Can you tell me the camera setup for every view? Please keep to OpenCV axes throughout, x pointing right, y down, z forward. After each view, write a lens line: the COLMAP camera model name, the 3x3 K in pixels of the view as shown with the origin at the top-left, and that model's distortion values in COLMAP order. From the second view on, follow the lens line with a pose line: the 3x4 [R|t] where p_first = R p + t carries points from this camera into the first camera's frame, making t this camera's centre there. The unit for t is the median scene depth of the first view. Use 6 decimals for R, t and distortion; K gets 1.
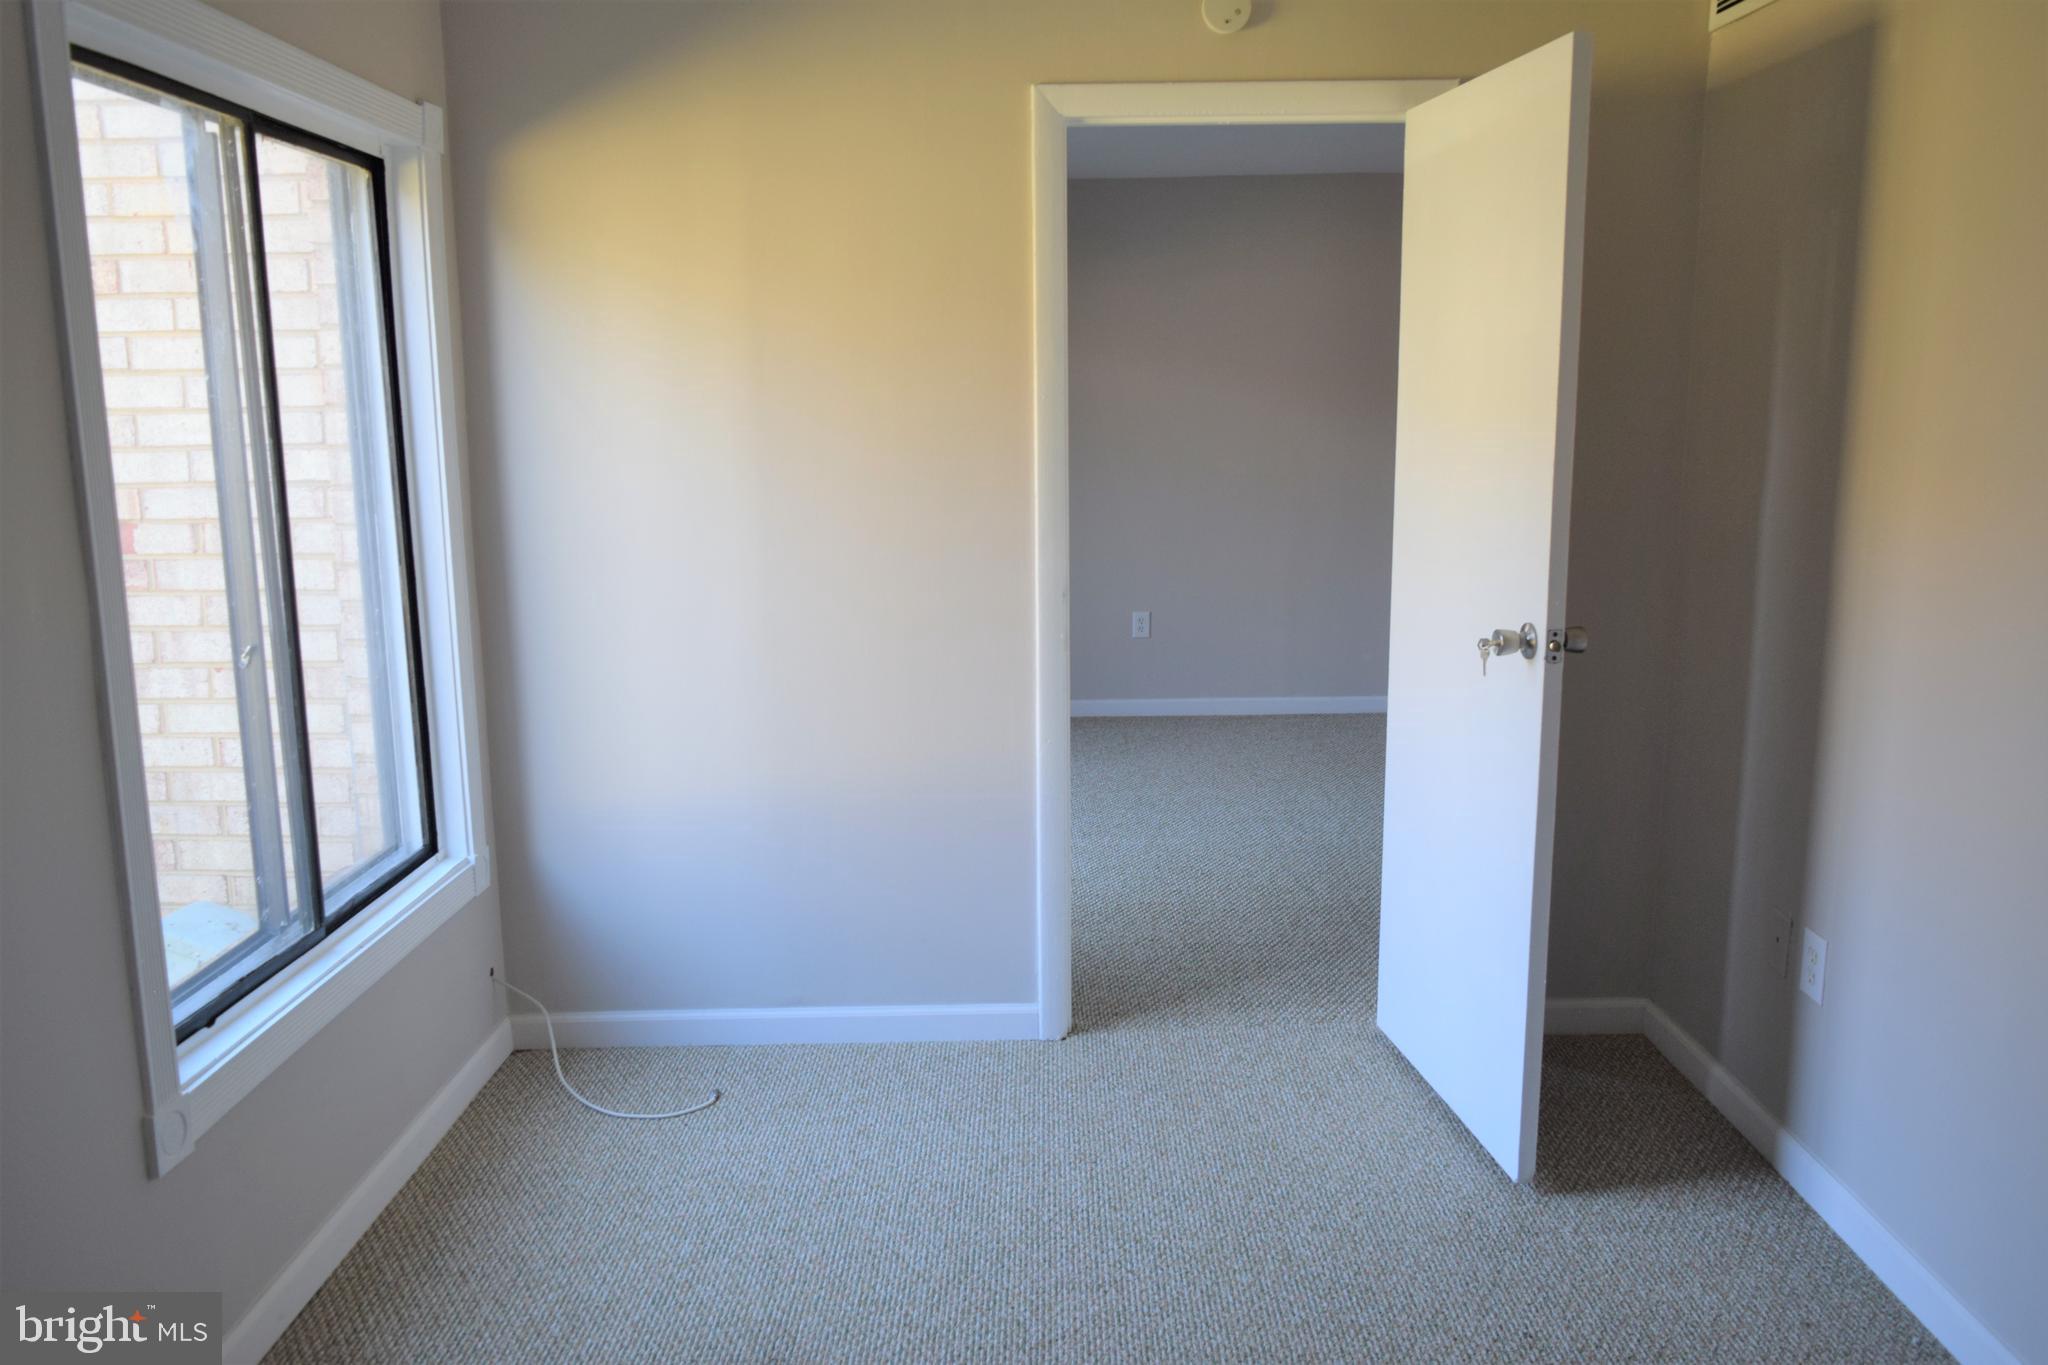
lens RADIAL K [[1626.6, 0, 1024.0], [0, 1626.6, 682.5], [0, 0, 1]] dist [-0.006972, 0.000300]
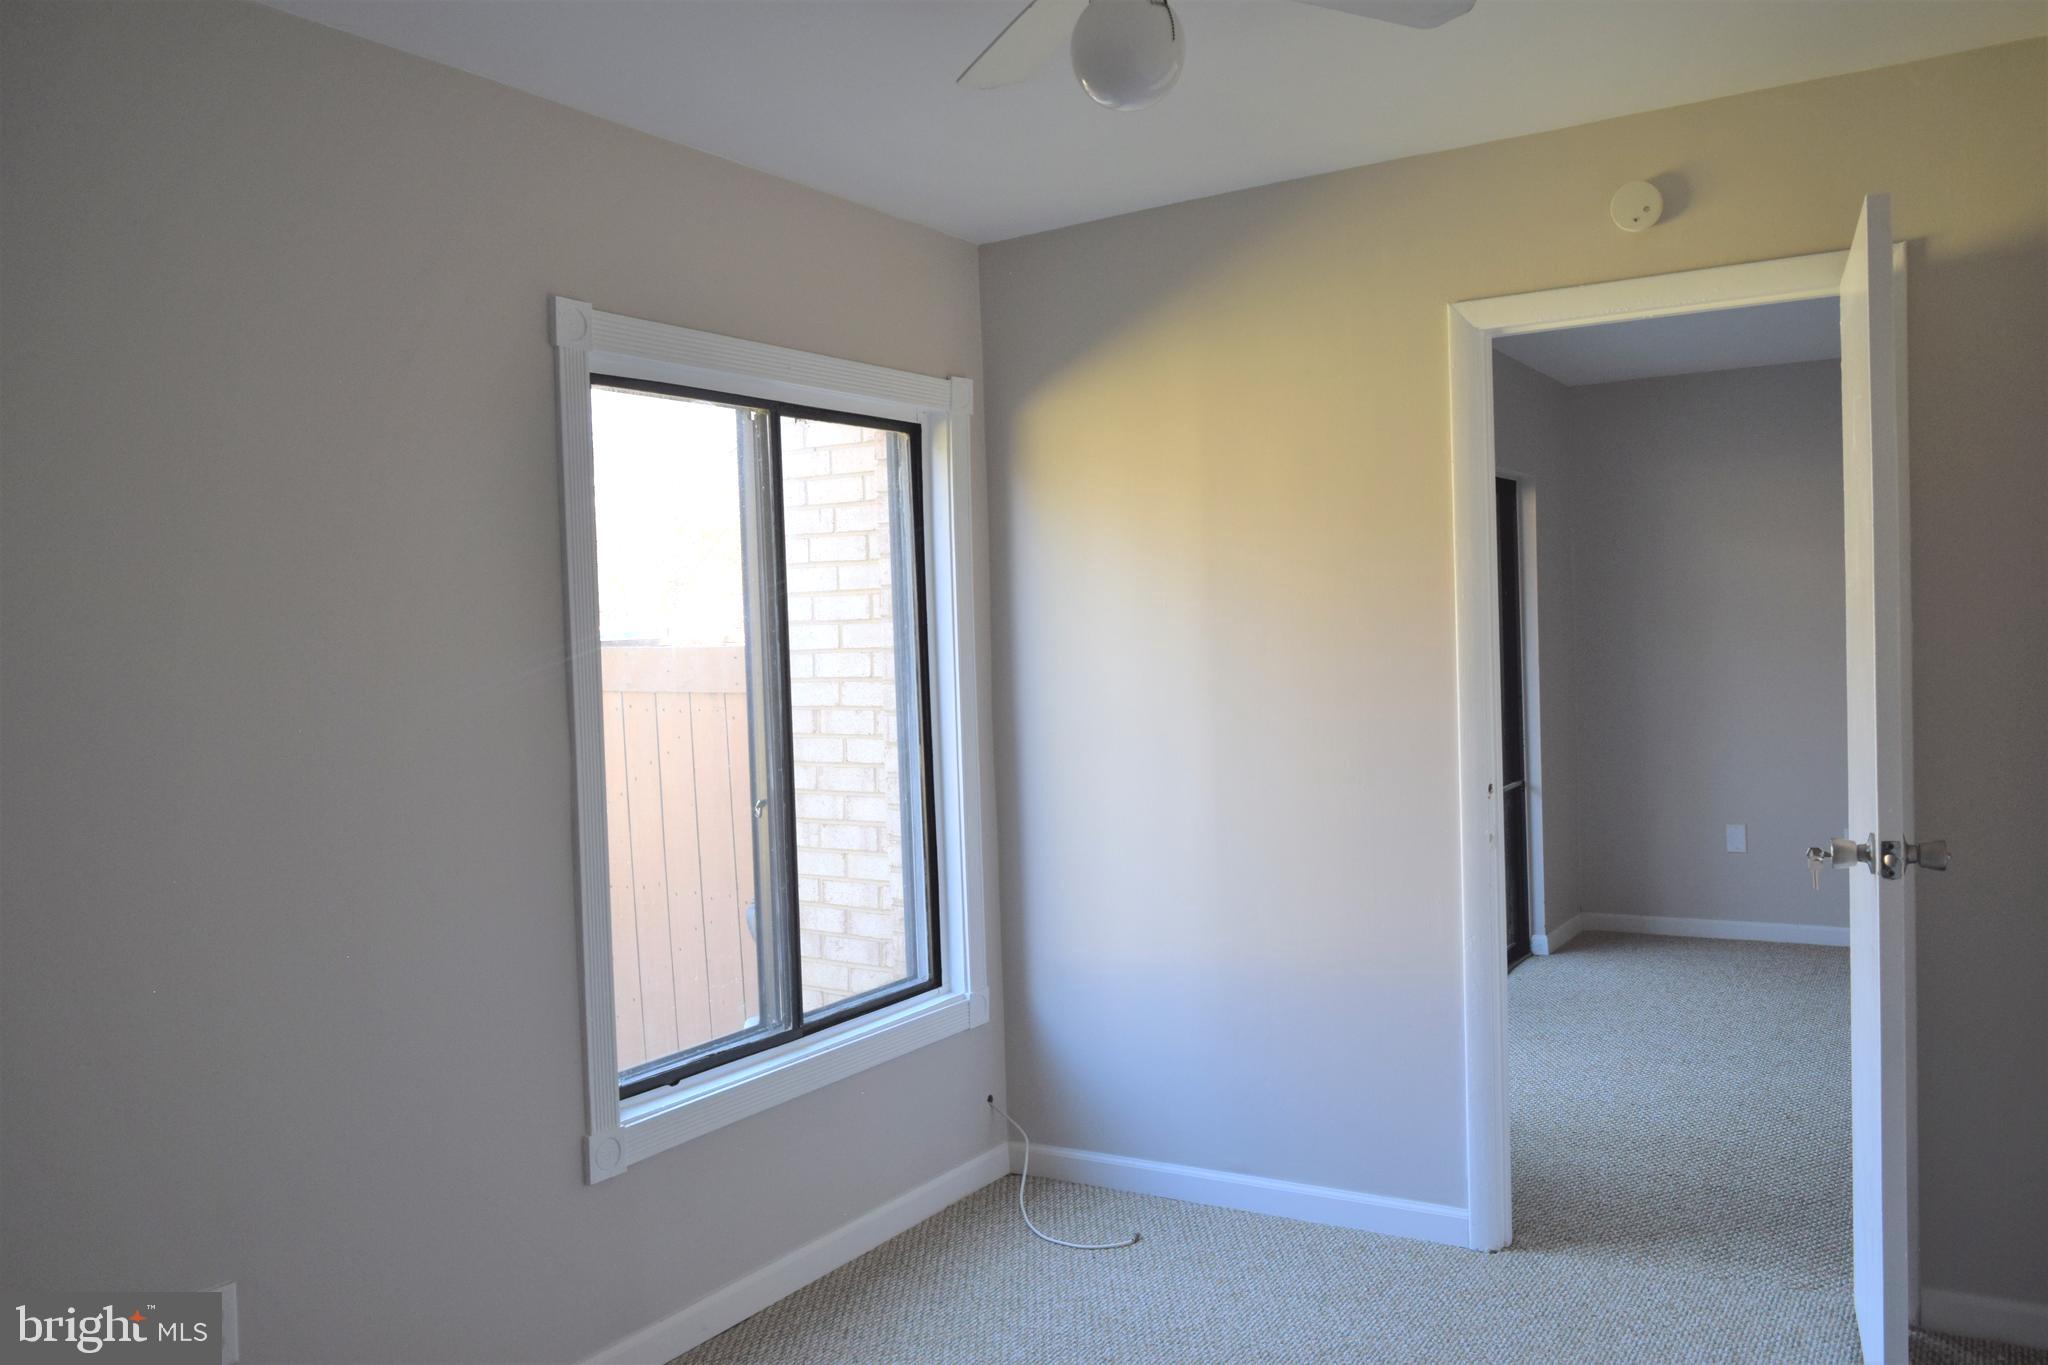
lens RADIAL K [[1626.6, 0, 1024.0], [0, 1626.6, 682.5], [0, 0, 1]] dist [-0.006972, 0.000300]
pose [[0.848980, 0.002076, -0.528422, 0.321644], [-0.069327, 0.991786, -0.107487, 0.007723], [0.523858, 0.127889, 0.842150, -0.000286]]
